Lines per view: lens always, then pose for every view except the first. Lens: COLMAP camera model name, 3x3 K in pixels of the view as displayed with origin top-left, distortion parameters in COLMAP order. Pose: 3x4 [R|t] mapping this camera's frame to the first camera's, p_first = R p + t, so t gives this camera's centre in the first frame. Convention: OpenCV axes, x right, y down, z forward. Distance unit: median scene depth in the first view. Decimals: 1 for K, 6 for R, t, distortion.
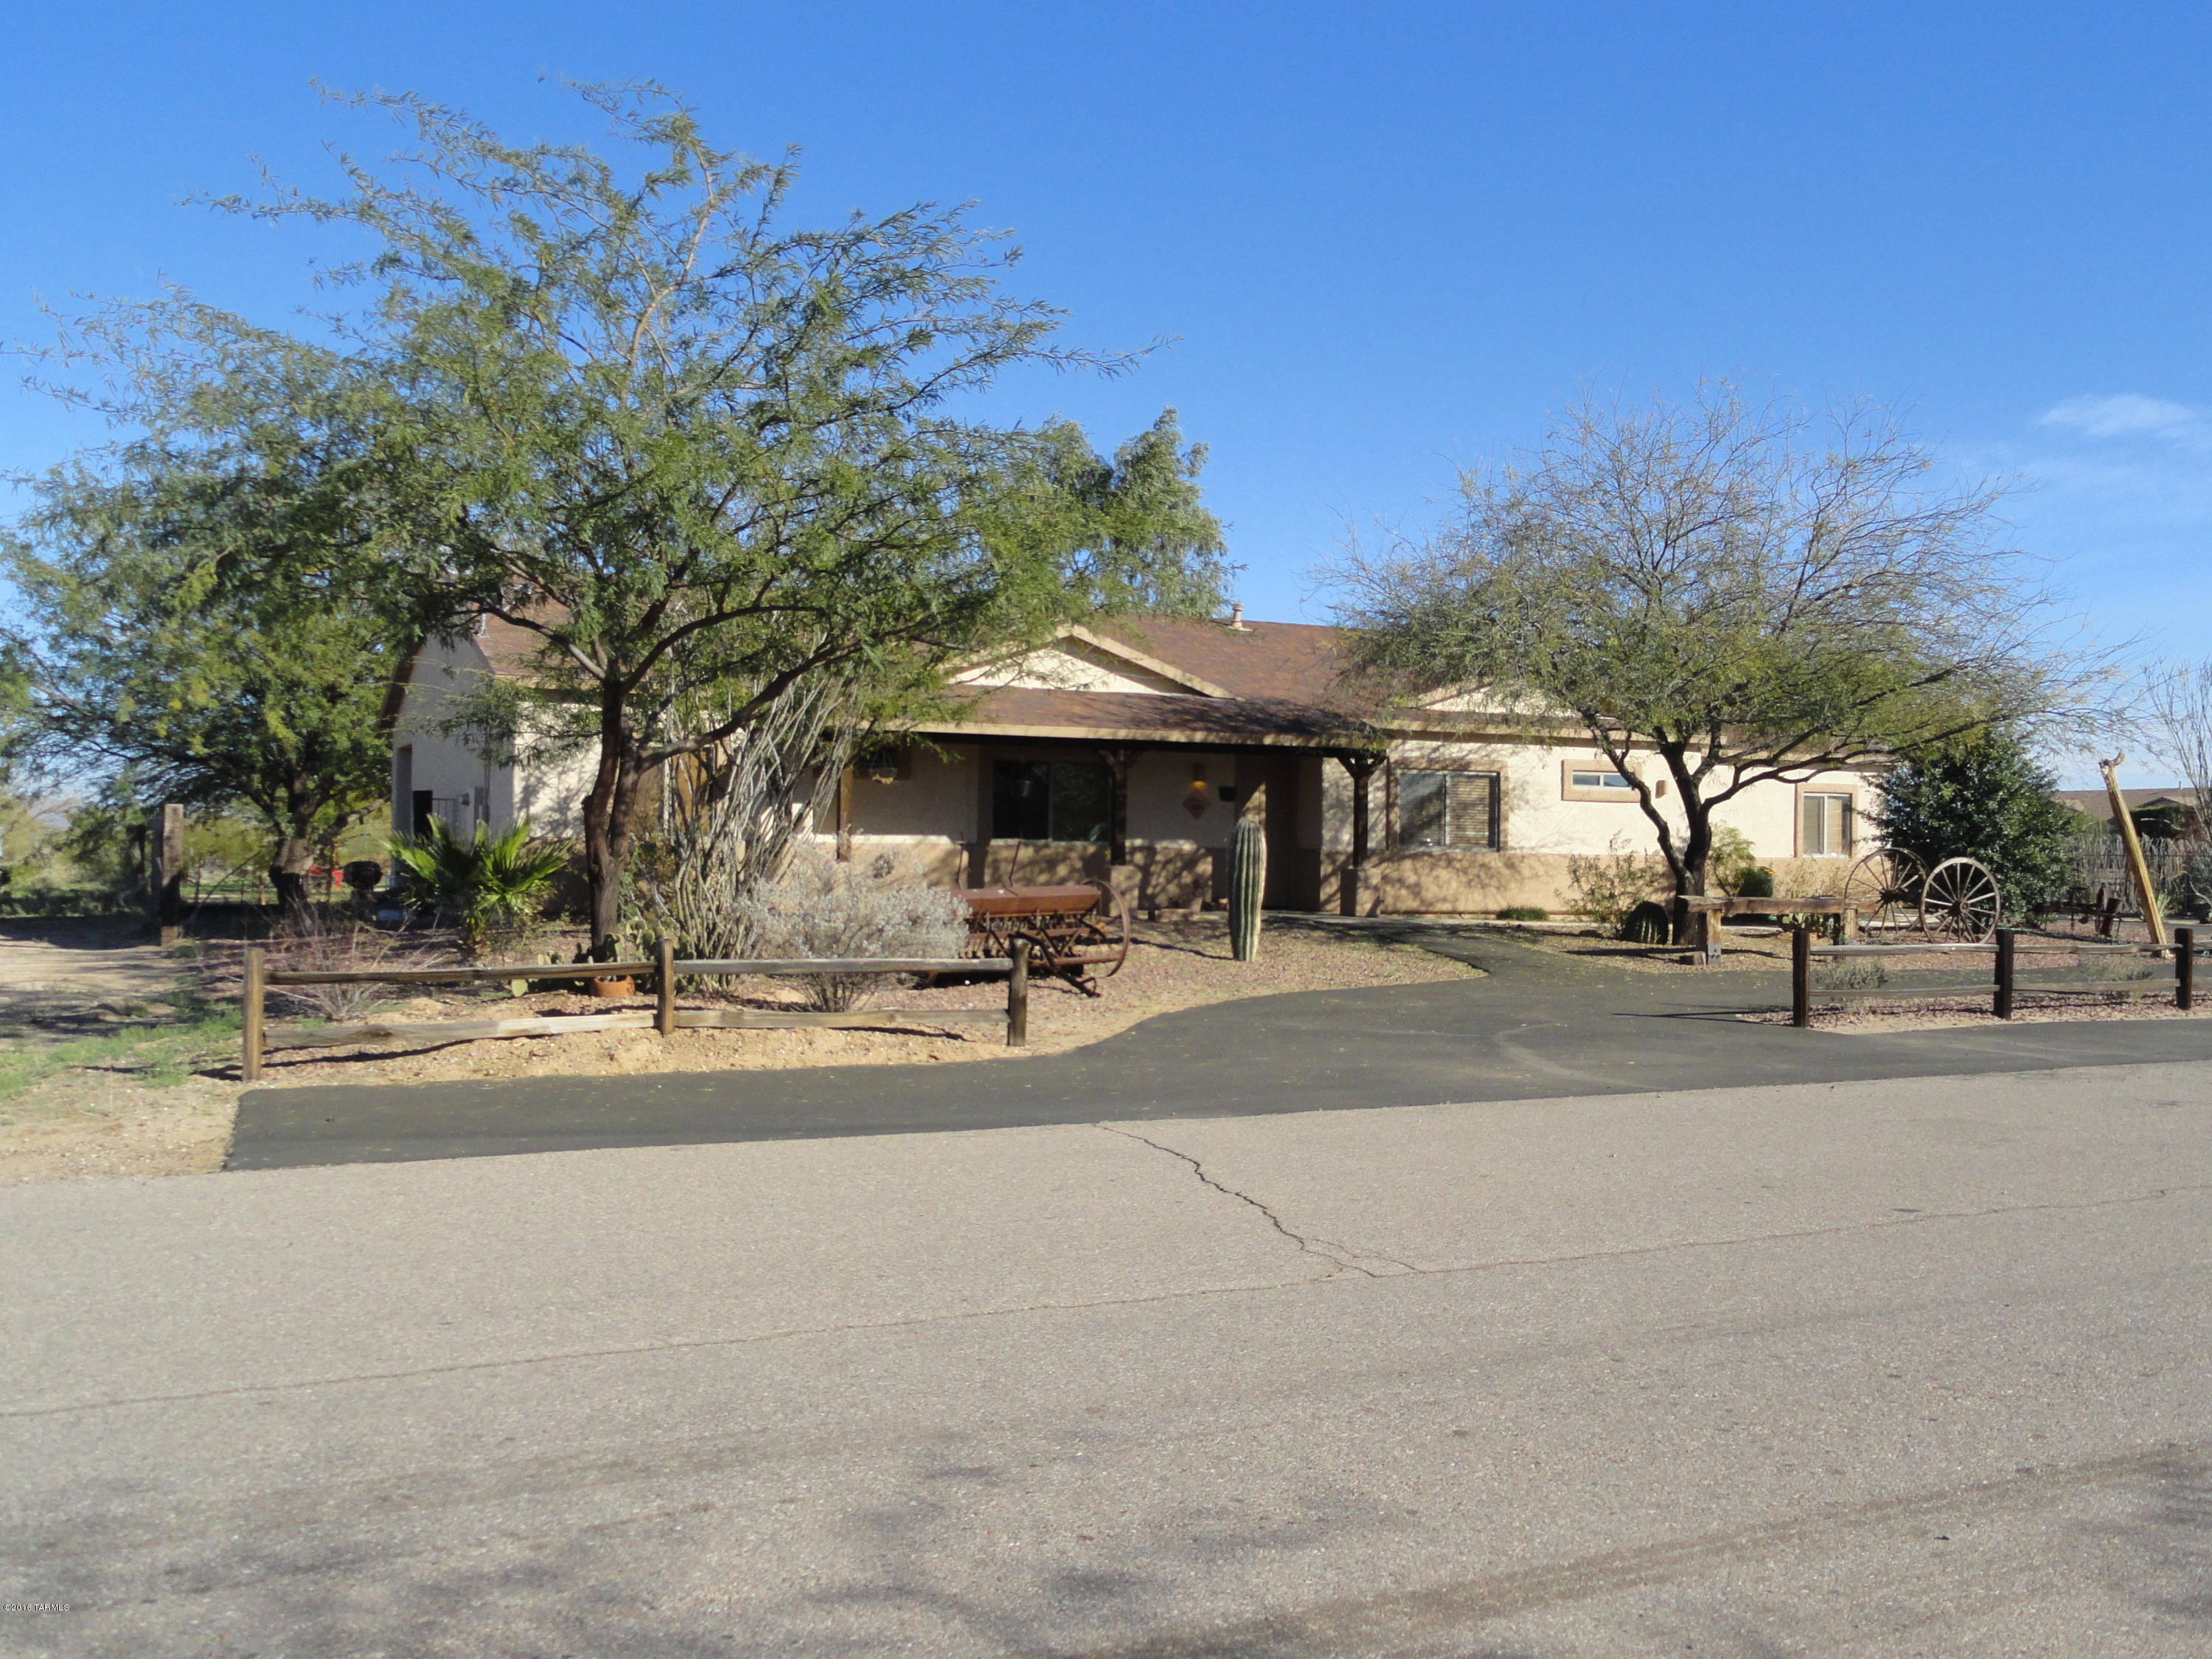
lens RADIAL K [[1884.3, 0, 1105.8], [0, 1884.3, 829.4], [0, 0, 1]] dist [-0.003921, 0.001377]
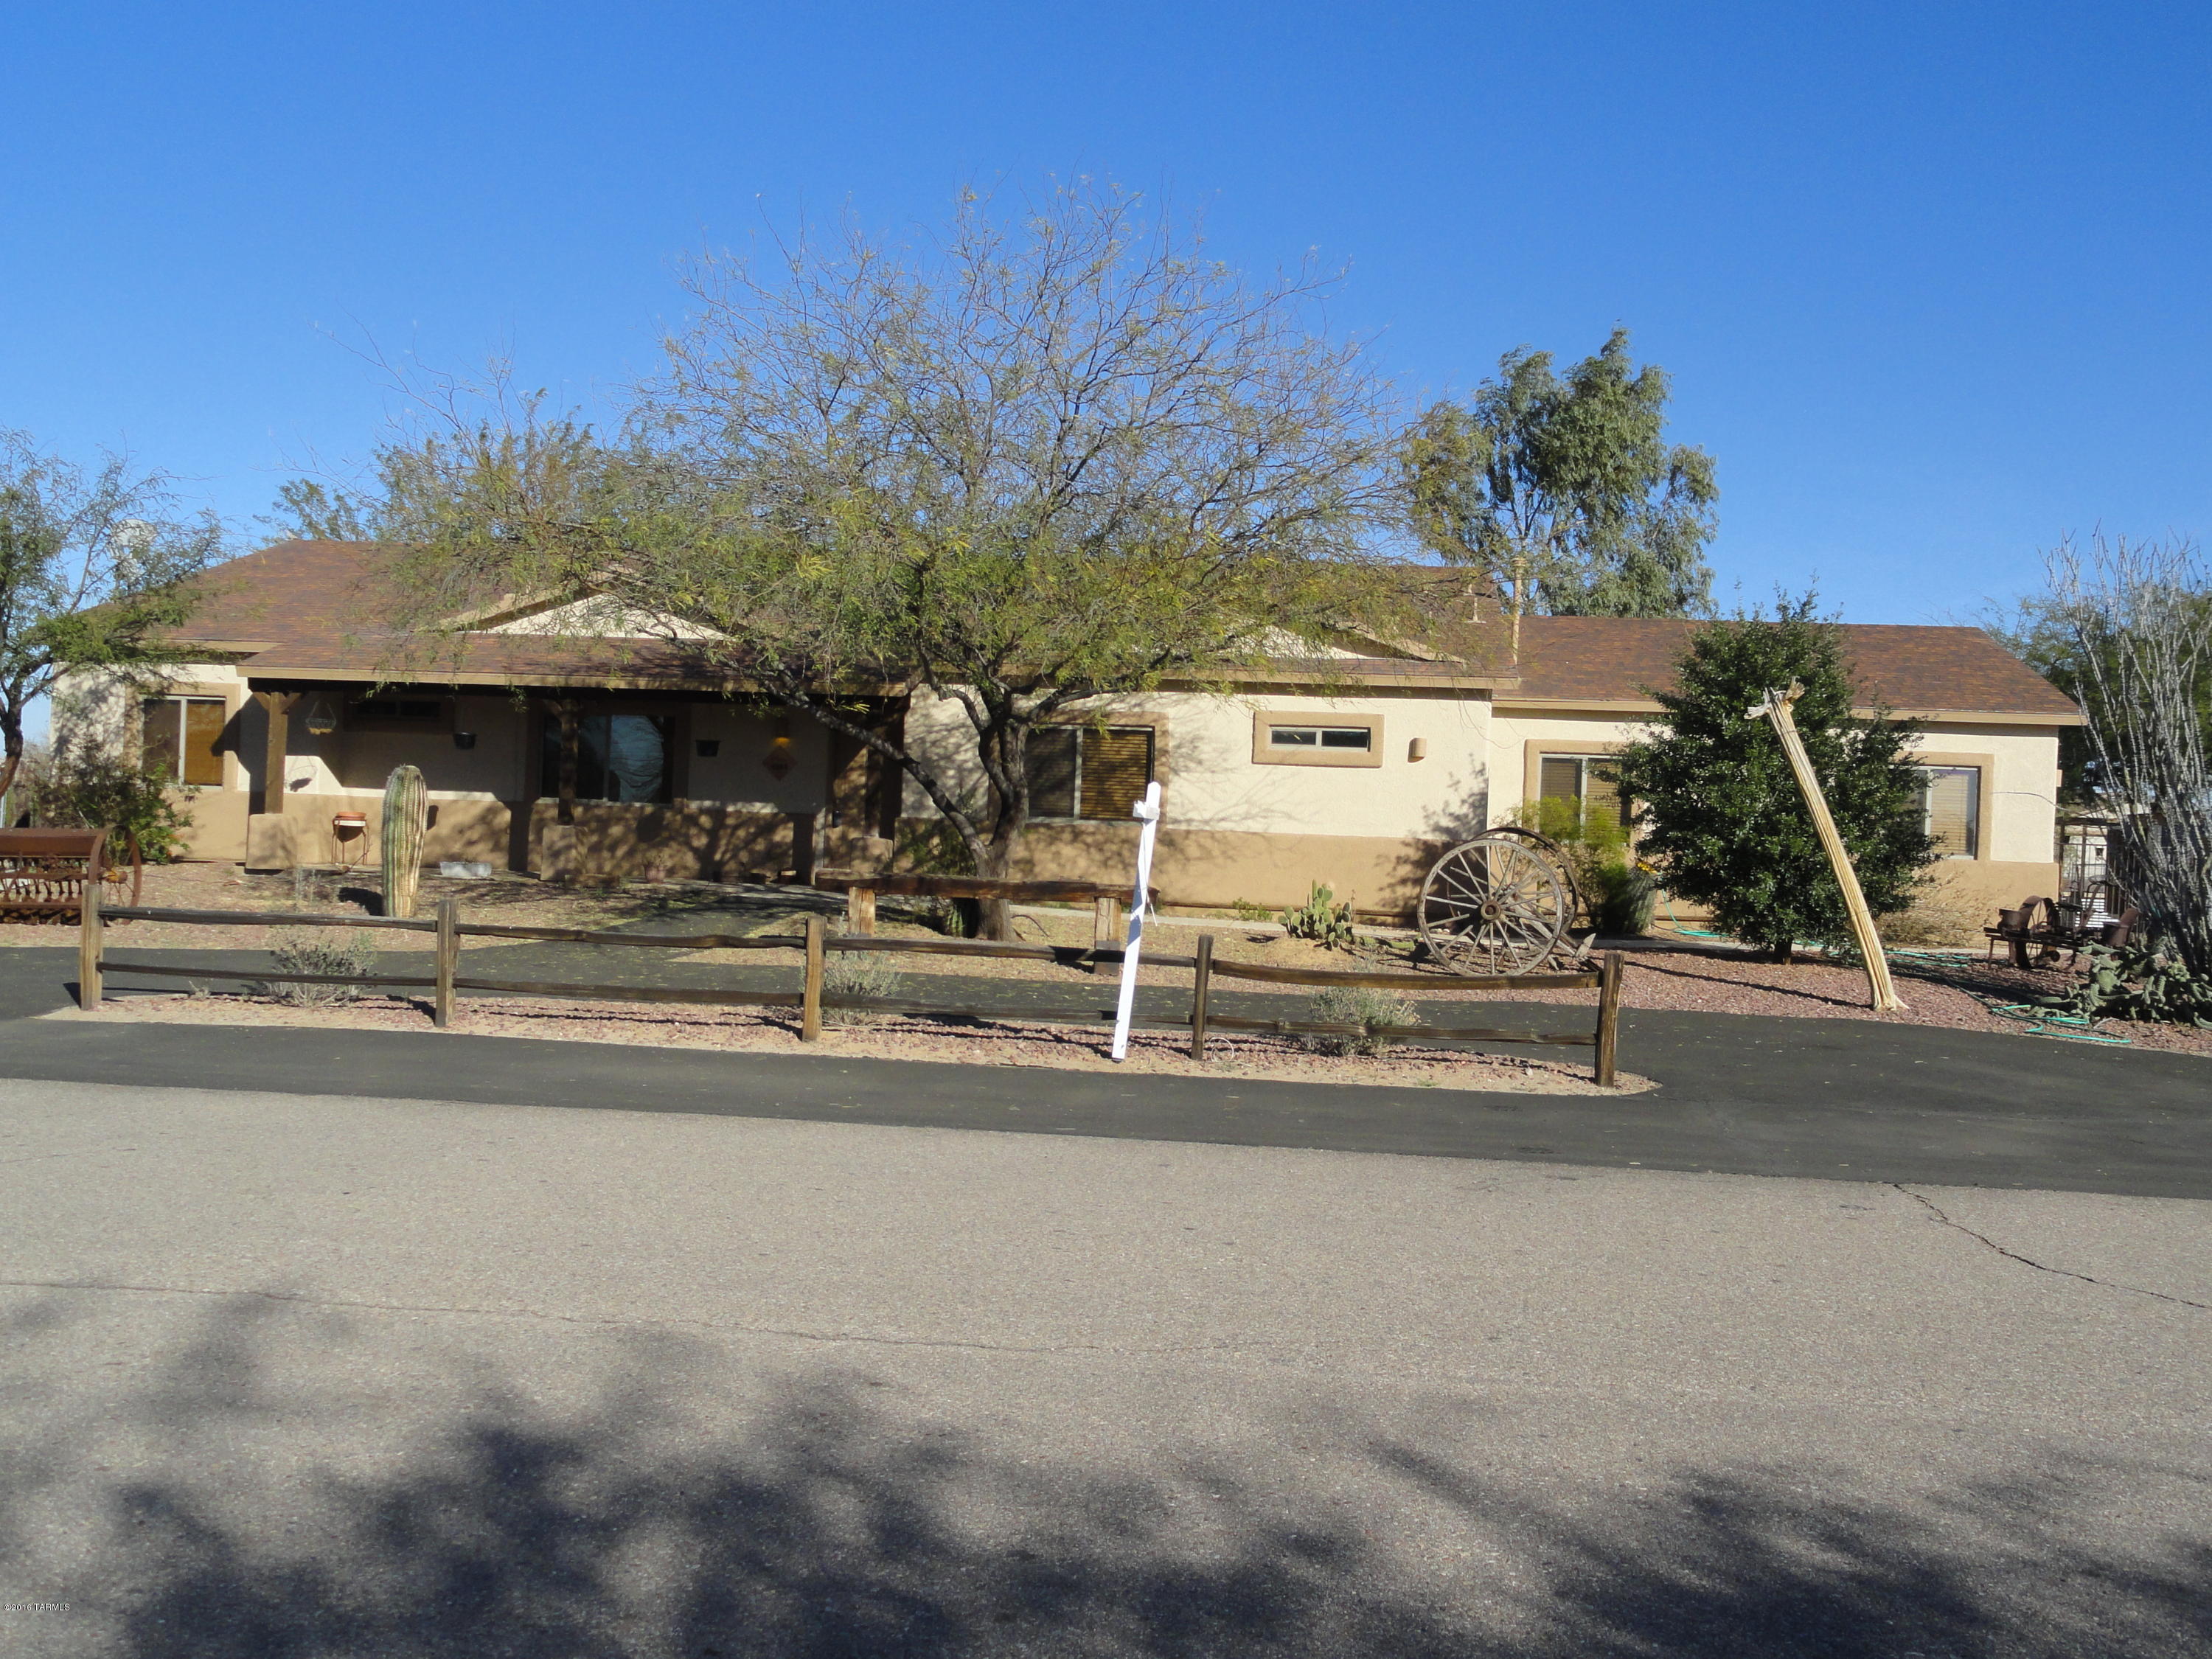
lens RADIAL K [[1884.3, 0, 1106.0], [0, 1884.3, 830.3], [0, 0, 1]] dist [-0.003921, 0.001377]
pose [[0.854246, 0.020103, -0.519480, 0.648474], [-0.019718, 0.999786, 0.006266, 0.010099], [0.519495, 0.004891, 0.854459, 0.322136]]
